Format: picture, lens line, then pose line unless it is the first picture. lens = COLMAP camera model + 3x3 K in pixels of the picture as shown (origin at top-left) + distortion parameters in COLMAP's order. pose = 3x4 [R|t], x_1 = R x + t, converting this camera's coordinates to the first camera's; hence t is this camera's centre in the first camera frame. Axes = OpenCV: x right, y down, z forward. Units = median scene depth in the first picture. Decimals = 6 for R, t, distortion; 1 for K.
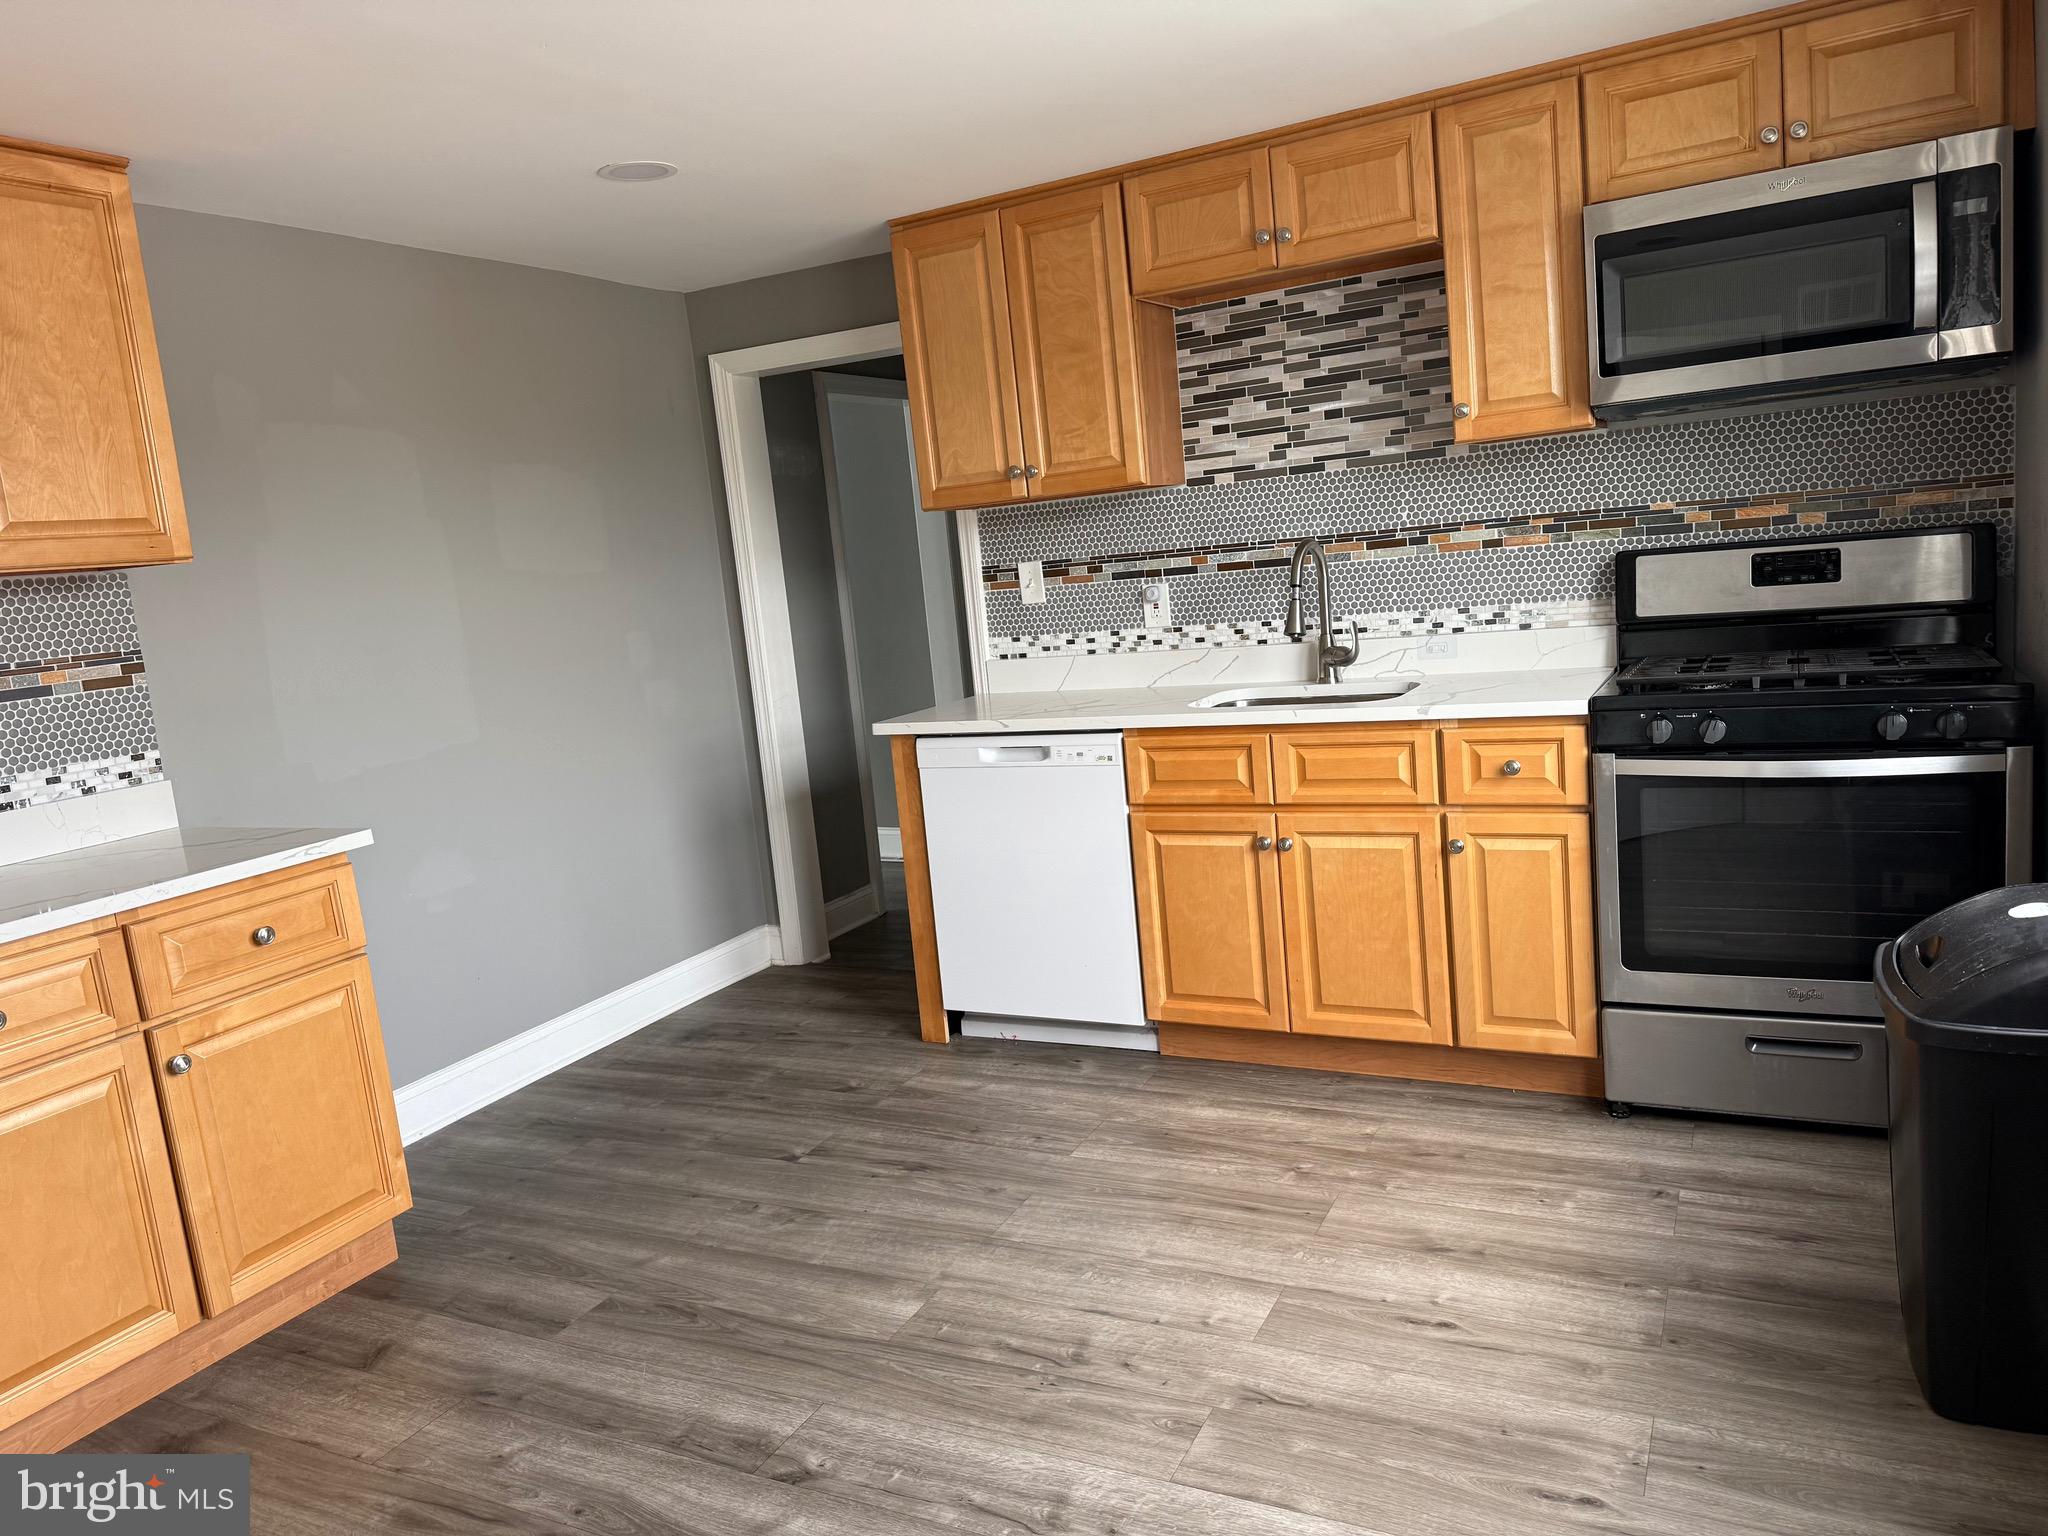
lens RADIAL K [[1451.7, 0, 1030.7], [0, 1451.7, 767.0], [0, 0, 1]] dist [0.178533, -0.300250]
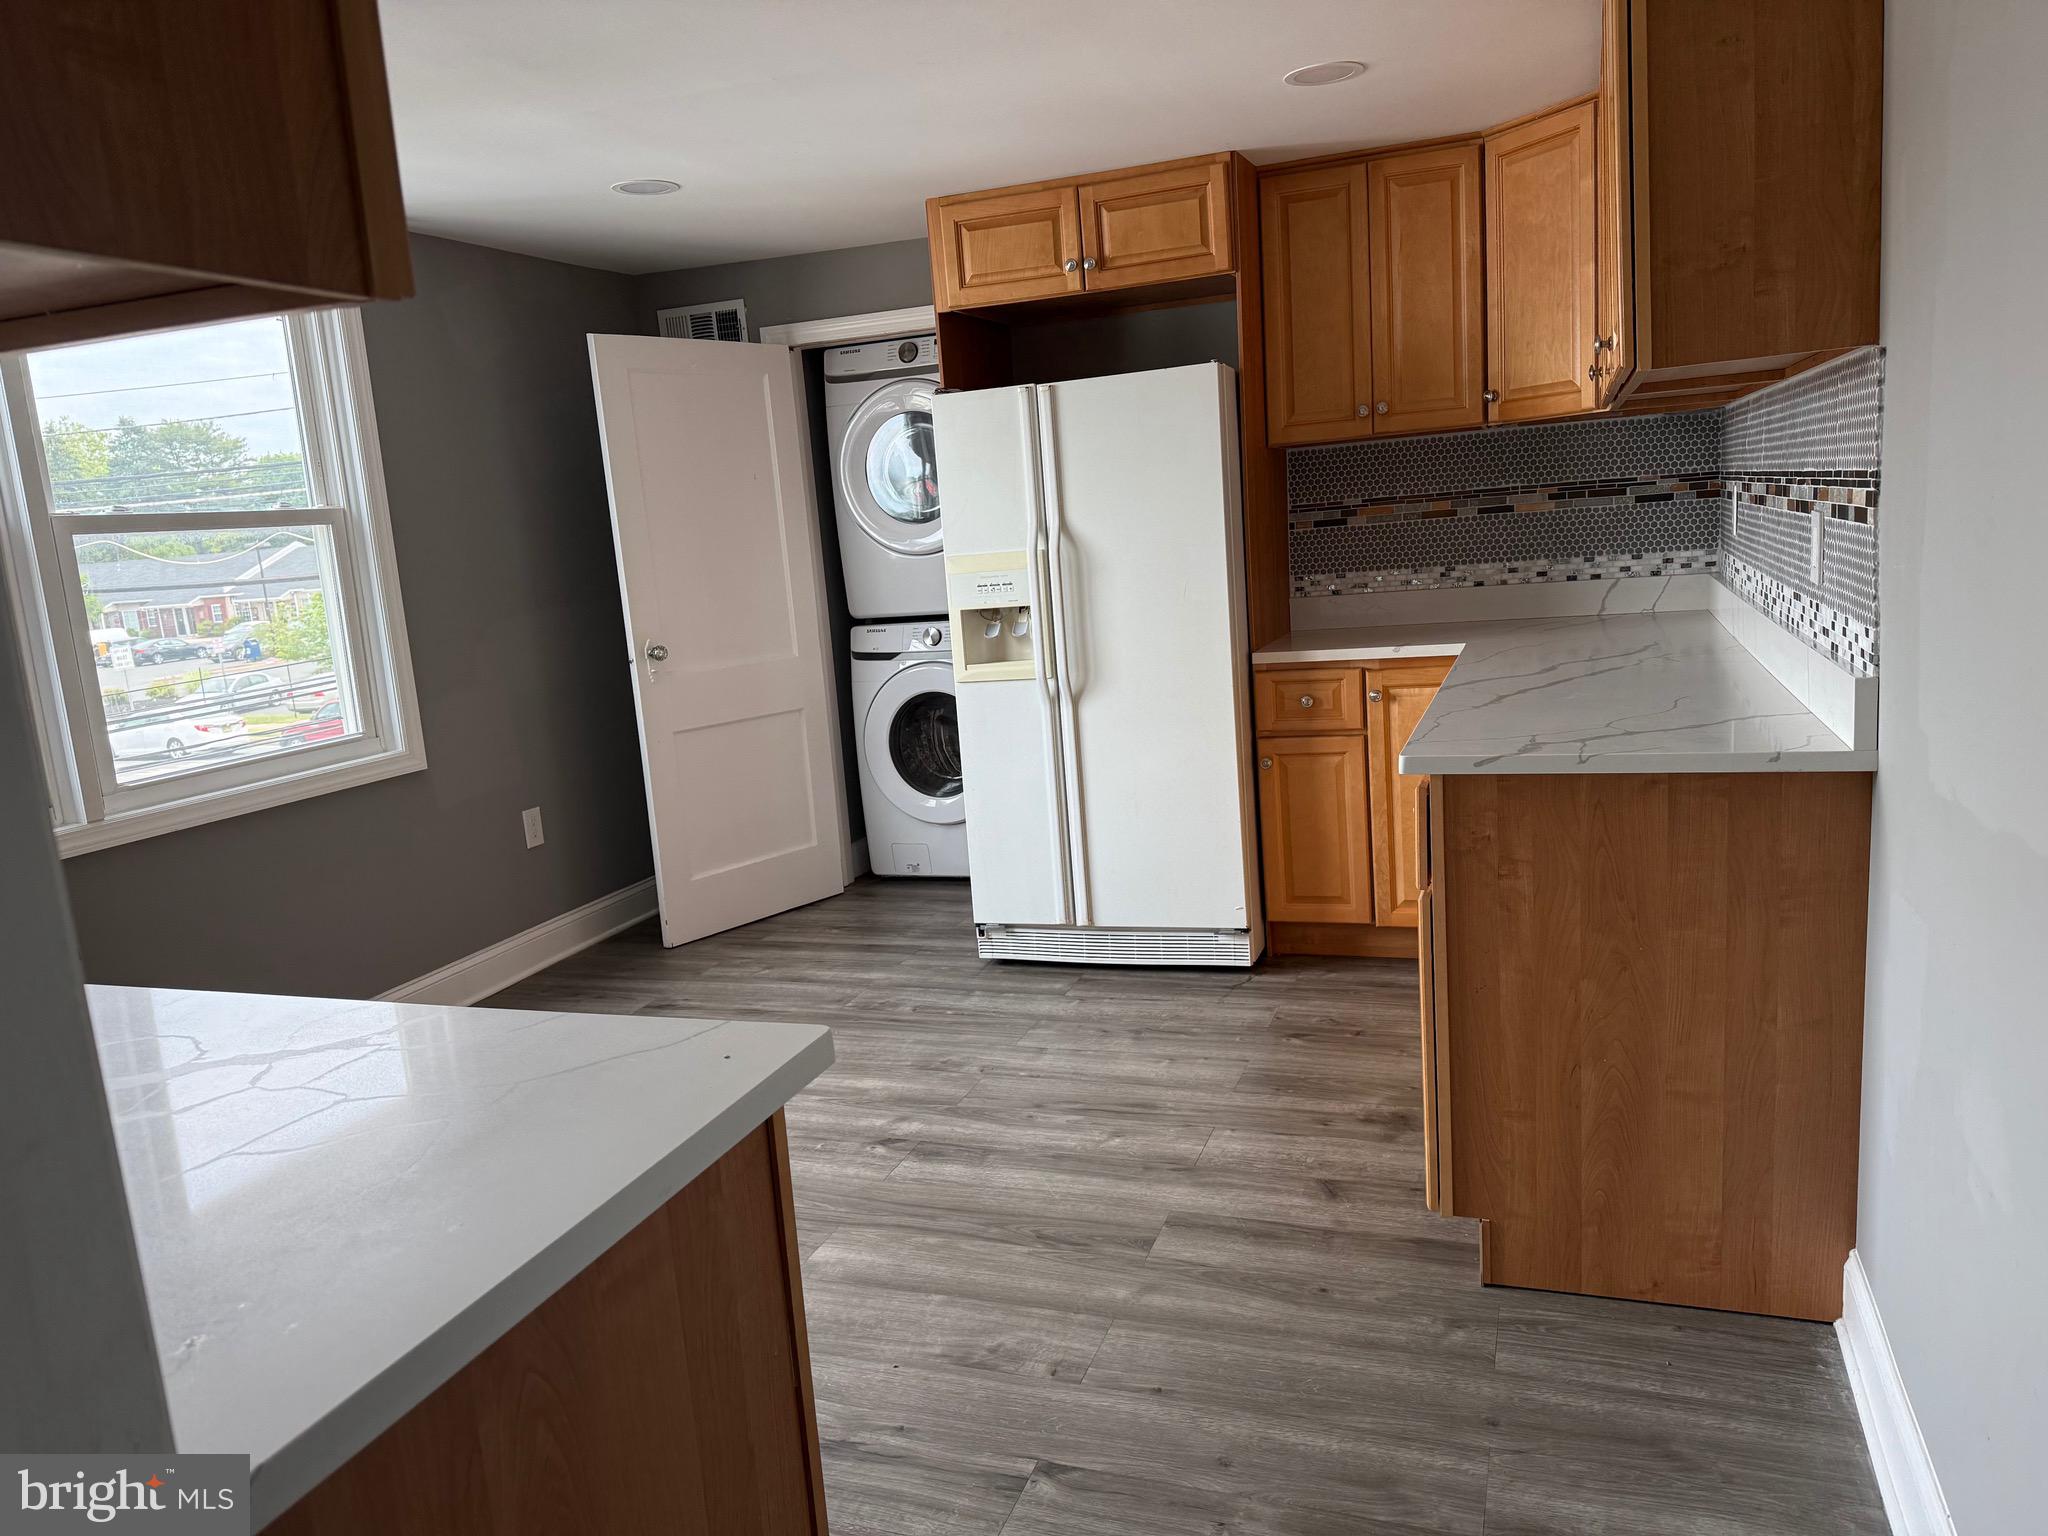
lens RADIAL K [[1451.7, 0, 1030.7], [0, 1451.7, 767.0], [0, 0, 1]] dist [0.178533, -0.300250]
pose [[-0.979365, 0.181988, -0.087889, -0.184256], [0.145111, 0.935912, 0.320953, -0.244137], [0.140666, 0.301577, -0.943008, 1.787199]]
